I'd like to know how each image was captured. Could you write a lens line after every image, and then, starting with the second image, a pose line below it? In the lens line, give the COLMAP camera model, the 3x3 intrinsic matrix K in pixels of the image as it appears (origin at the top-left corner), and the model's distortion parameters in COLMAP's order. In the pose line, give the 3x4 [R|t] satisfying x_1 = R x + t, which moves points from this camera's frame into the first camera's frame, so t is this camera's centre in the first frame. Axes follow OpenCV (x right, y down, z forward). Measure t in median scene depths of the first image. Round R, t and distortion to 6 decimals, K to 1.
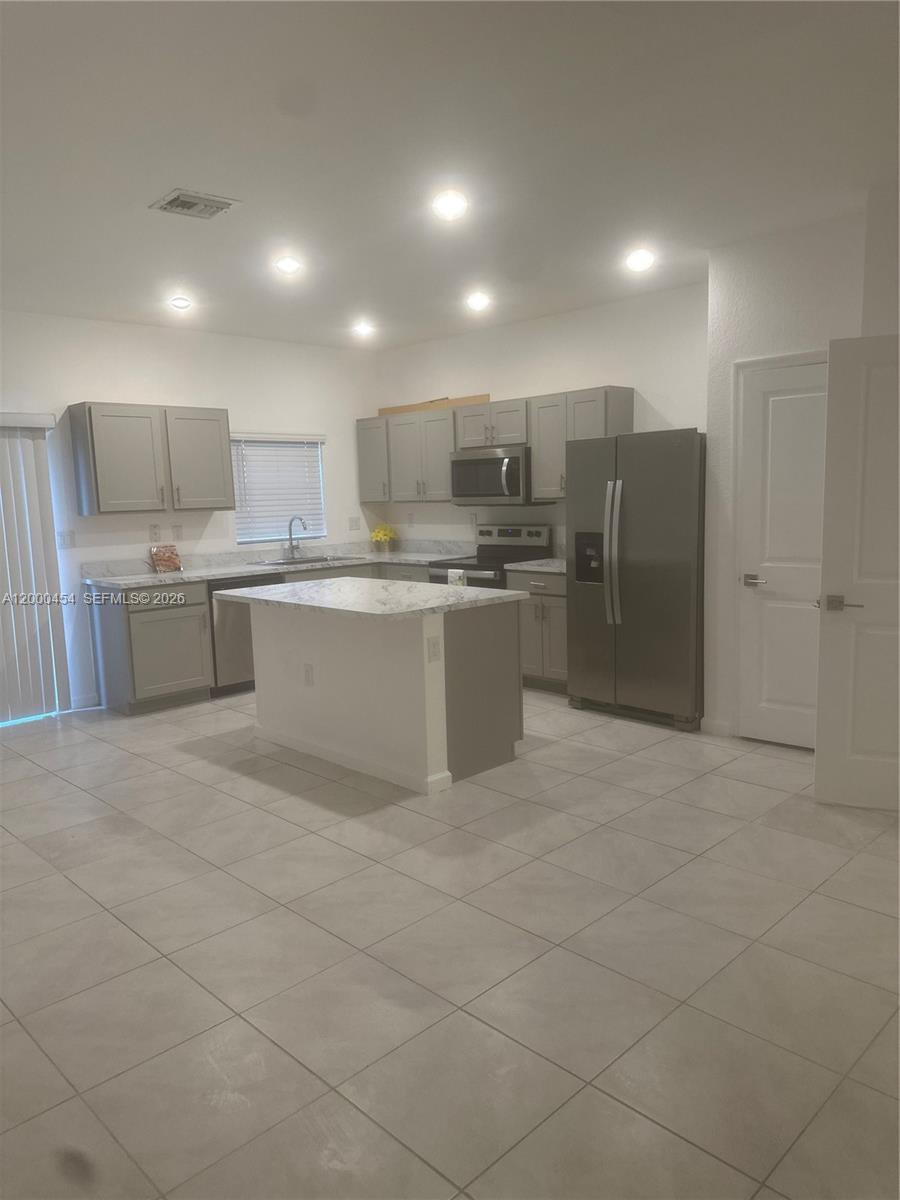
lens RADIAL K [[847.1, 0, 450.0], [0, 847.1, 600.0], [0, 0, 1]] dist [0.205535, -0.365703]
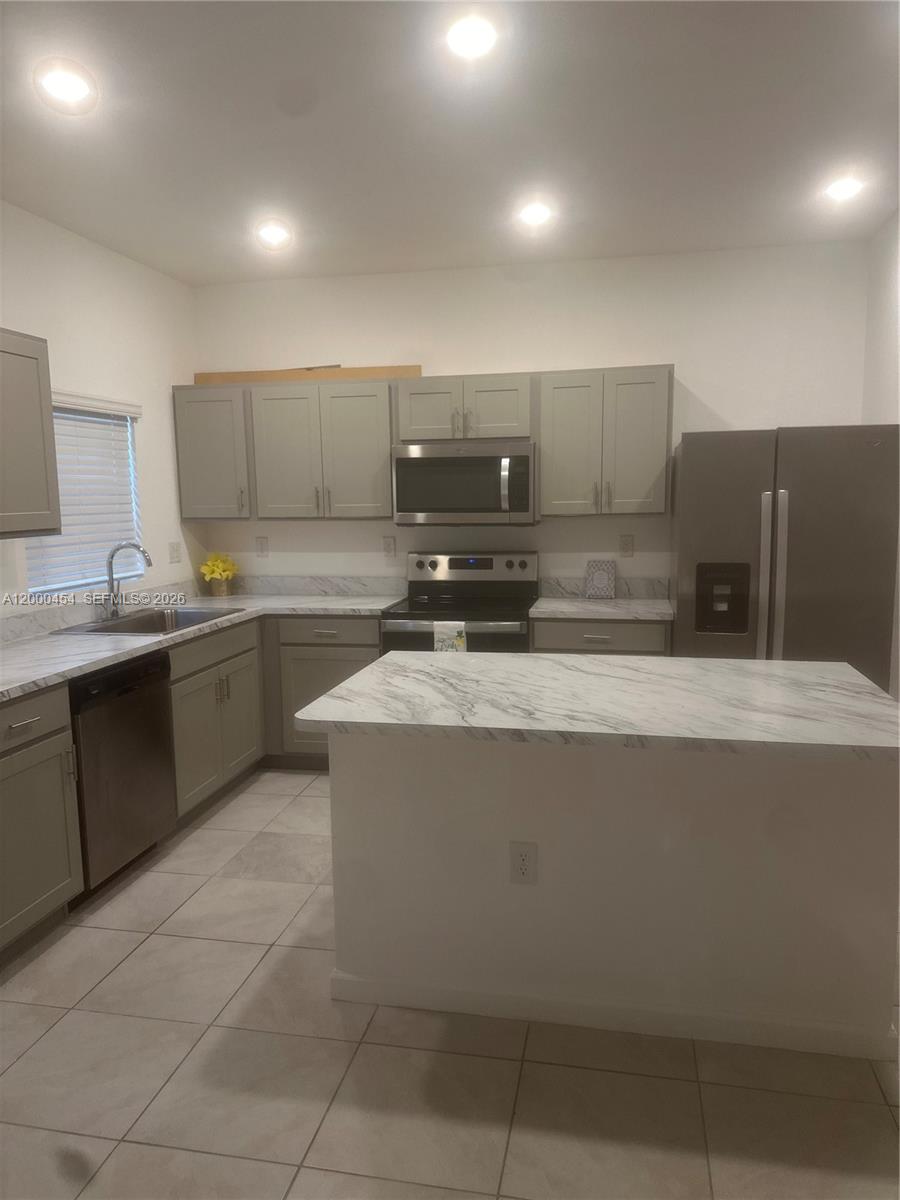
lens RADIAL K [[847.1, 0, 450.0], [0, 847.1, 600.0], [0, 0, 1]] dist [0.205535, -0.365703]
pose [[0.830828, -0.049612, 0.554313, -0.348247], [0.060549, 0.998164, -0.001416, -0.050246], [-0.553225, 0.034740, 0.832307, 0.434543]]
